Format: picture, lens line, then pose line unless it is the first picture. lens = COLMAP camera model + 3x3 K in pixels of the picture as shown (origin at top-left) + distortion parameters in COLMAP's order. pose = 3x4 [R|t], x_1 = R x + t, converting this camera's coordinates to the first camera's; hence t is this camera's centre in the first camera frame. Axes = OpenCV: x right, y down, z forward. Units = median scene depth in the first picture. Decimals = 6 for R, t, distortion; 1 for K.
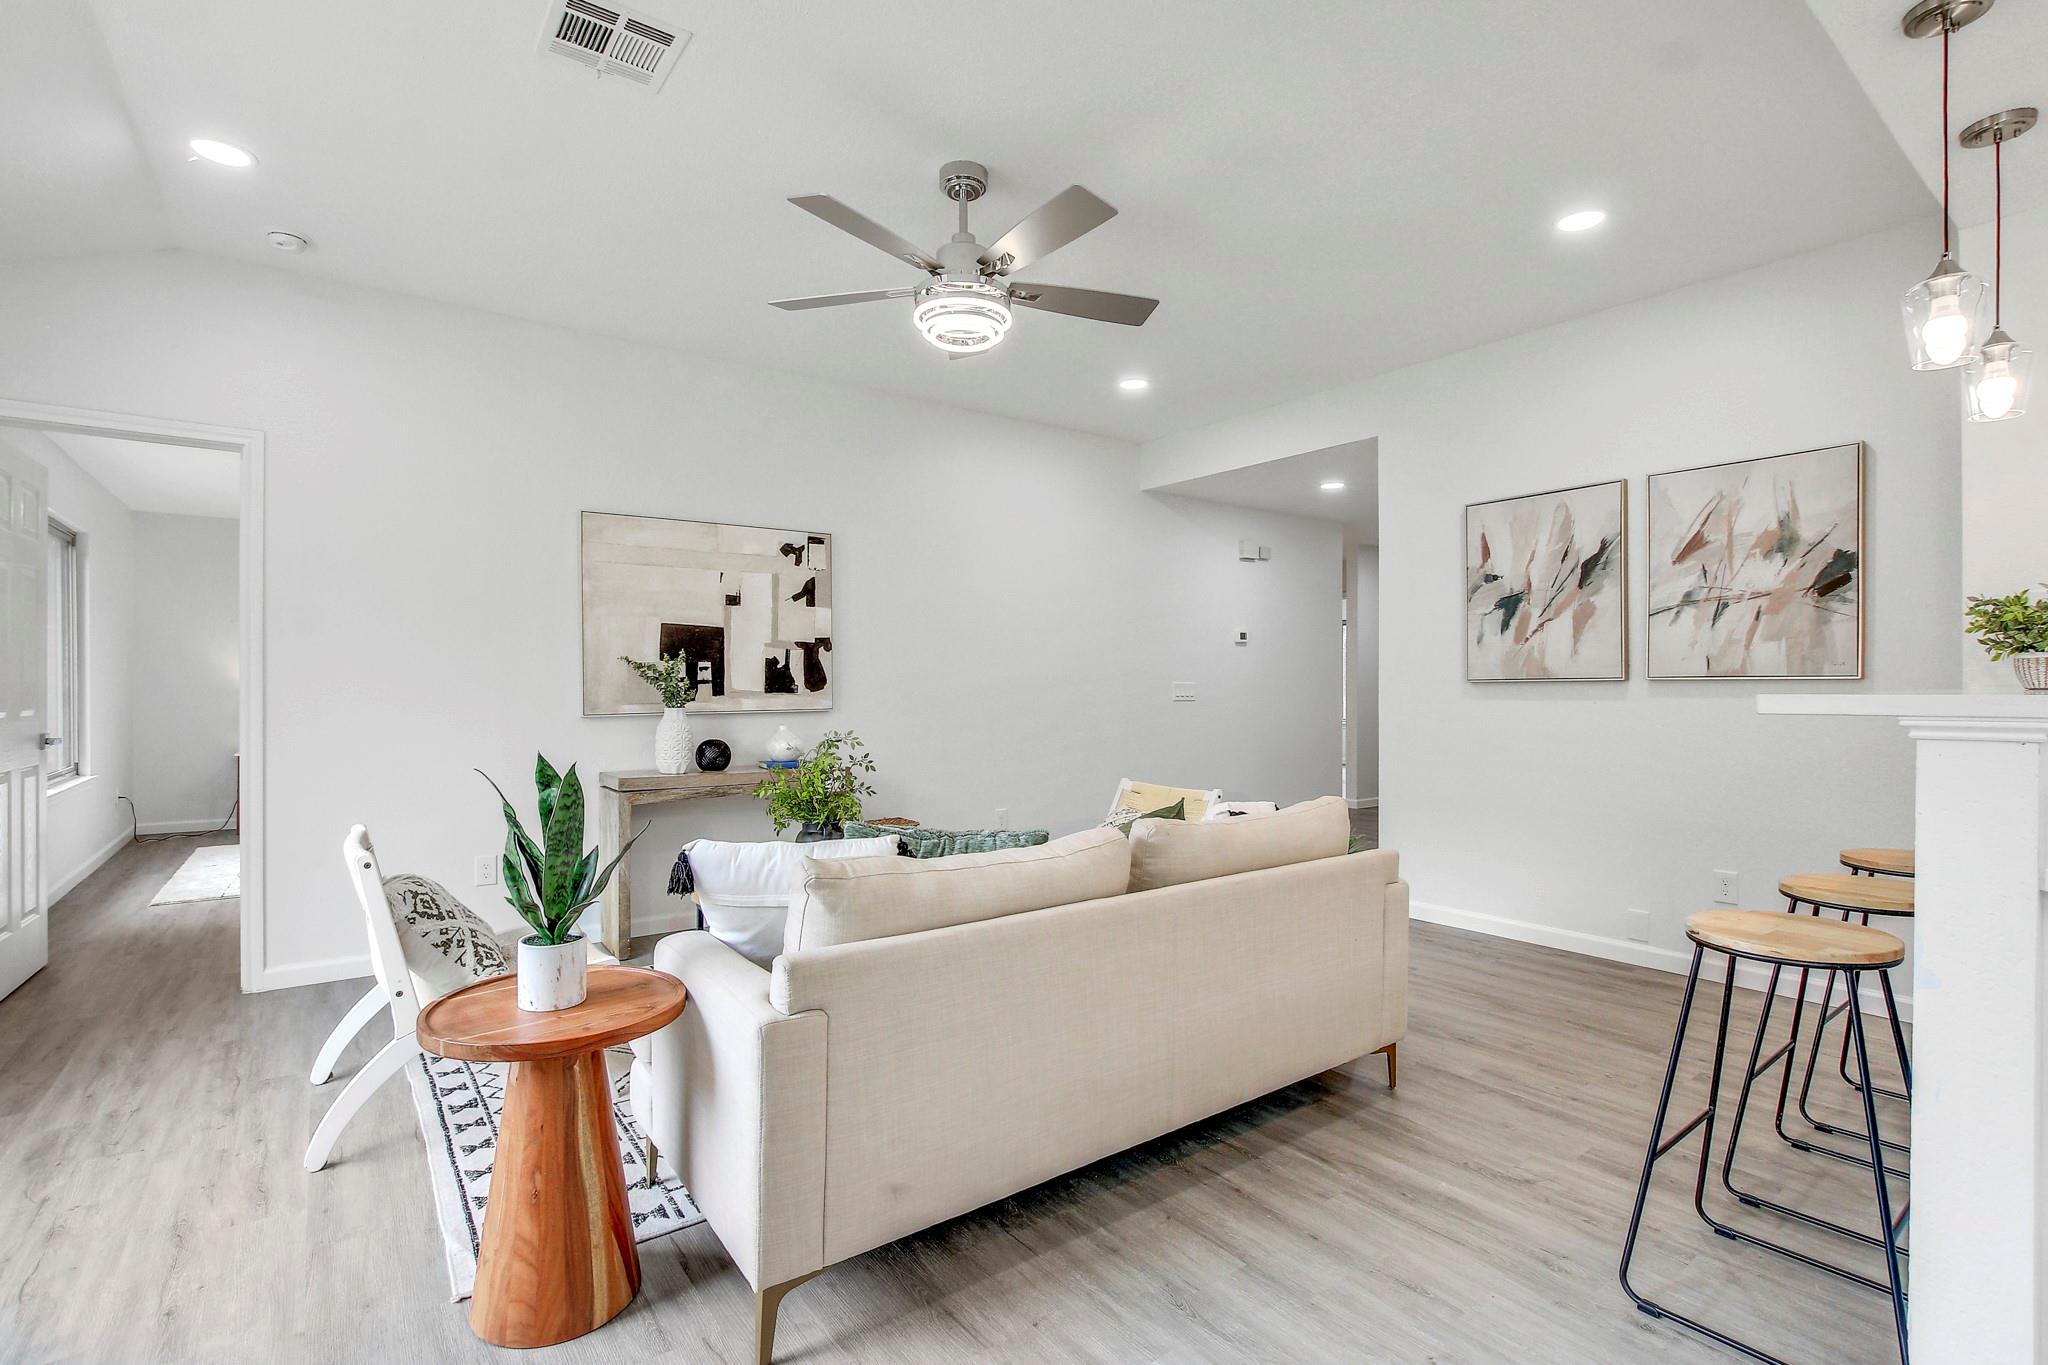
lens RADIAL K [[949.8, 0, 1023.2], [0, 949.8, 690.0], [0, 0, 1]] dist [-0.016393, 0.001819]
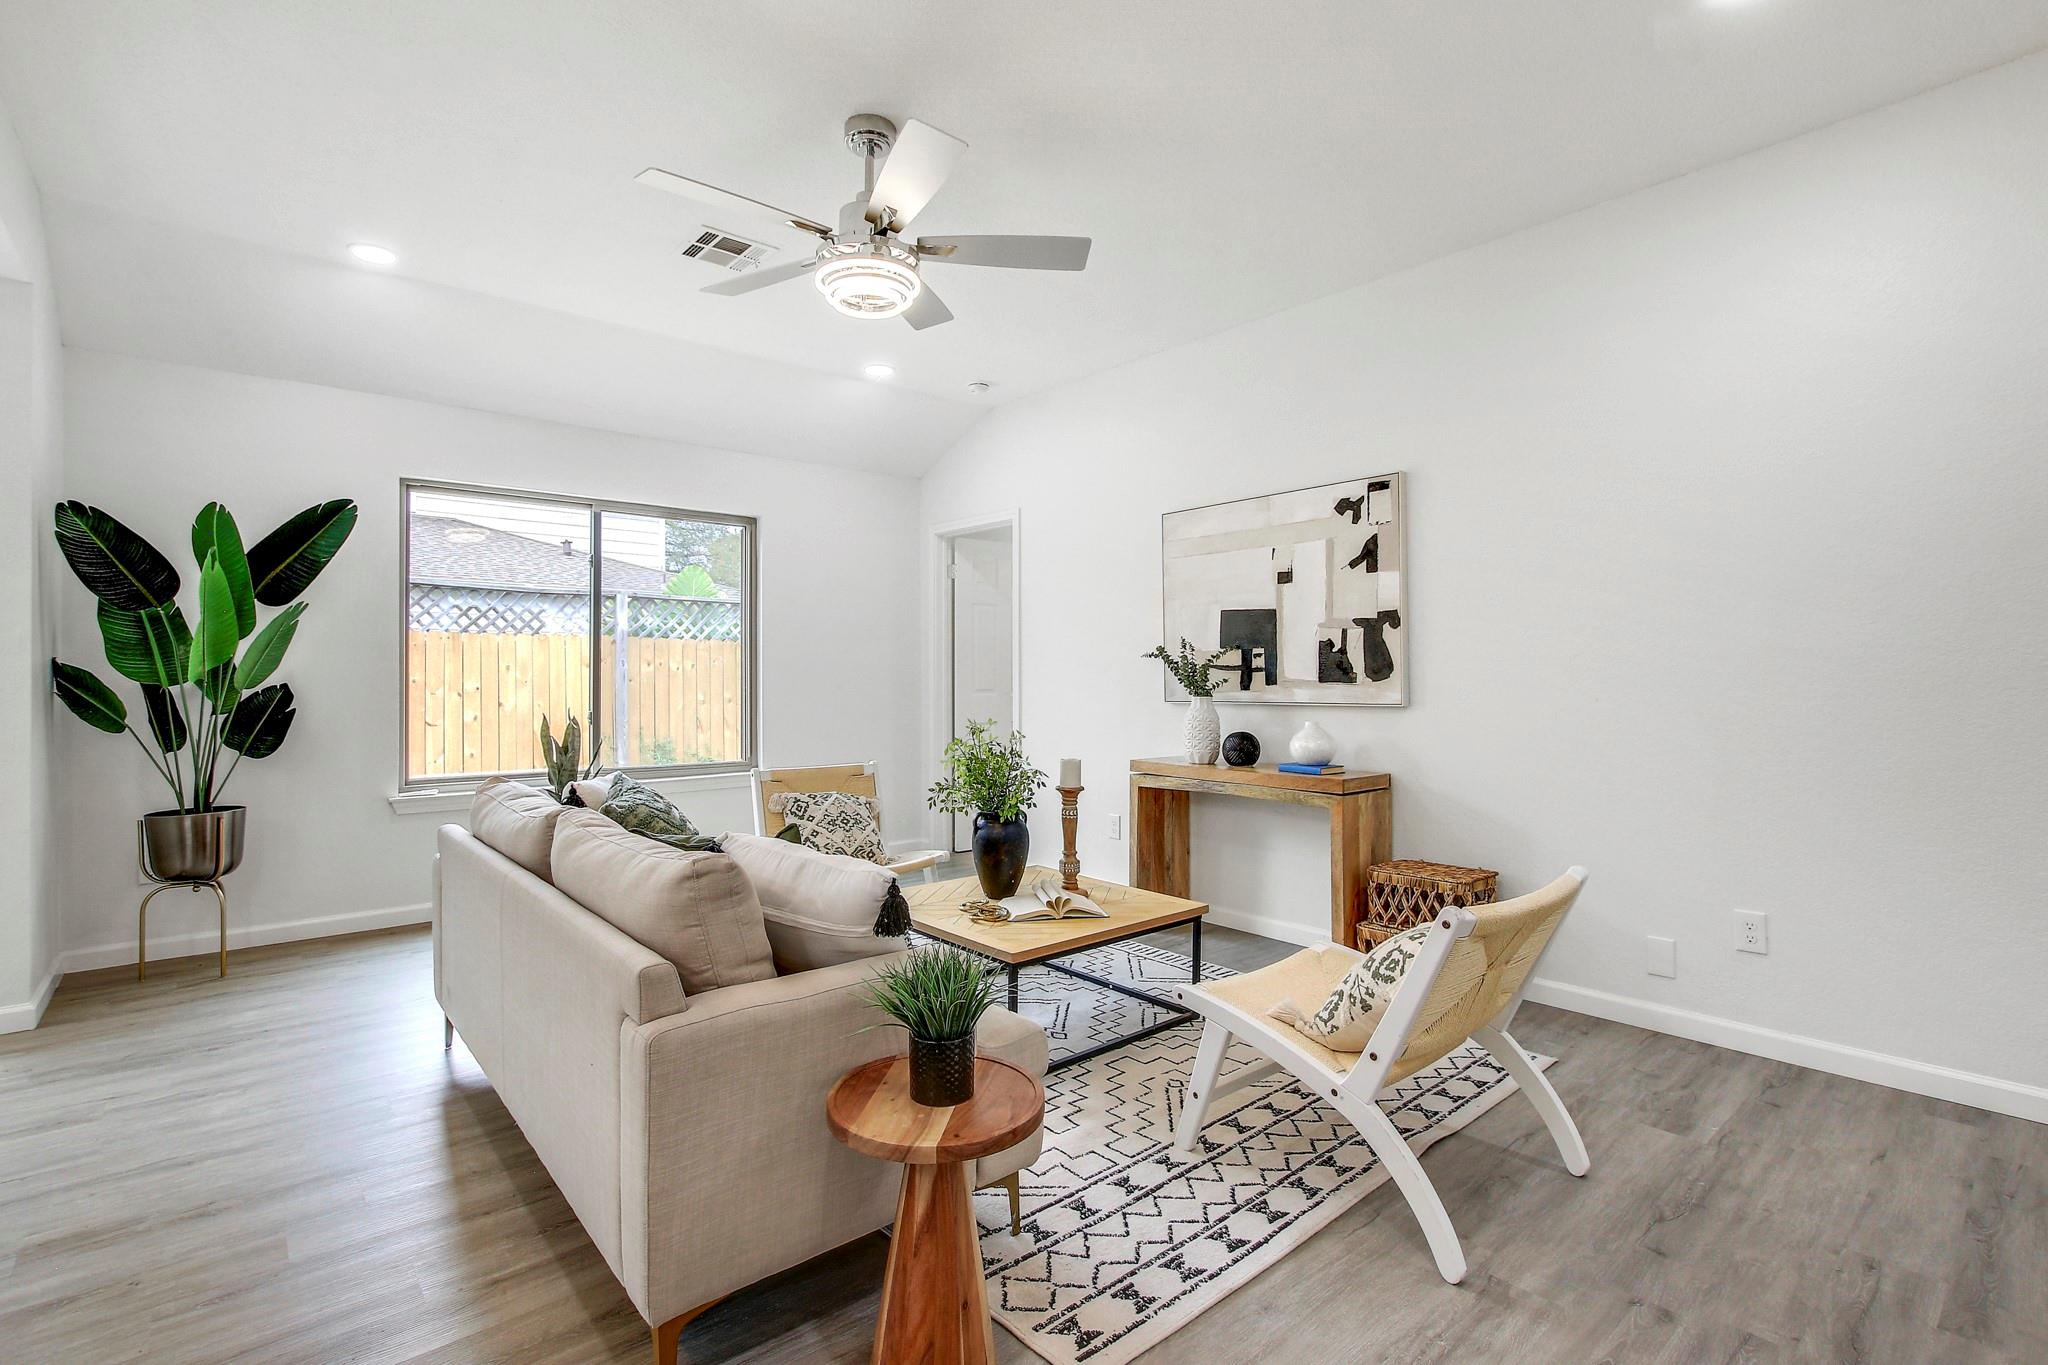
lens RADIAL K [[942.8, 0, 1018.2], [0, 942.8, 667.0], [0, 0, 1]] dist [-0.017231, 0.000229]
pose [[0.069400, -0.006819, -0.997566, 0.640477], [-0.001789, 0.999974, -0.006960, -0.005139], [0.997587, 0.002268, 0.069386, 0.799111]]
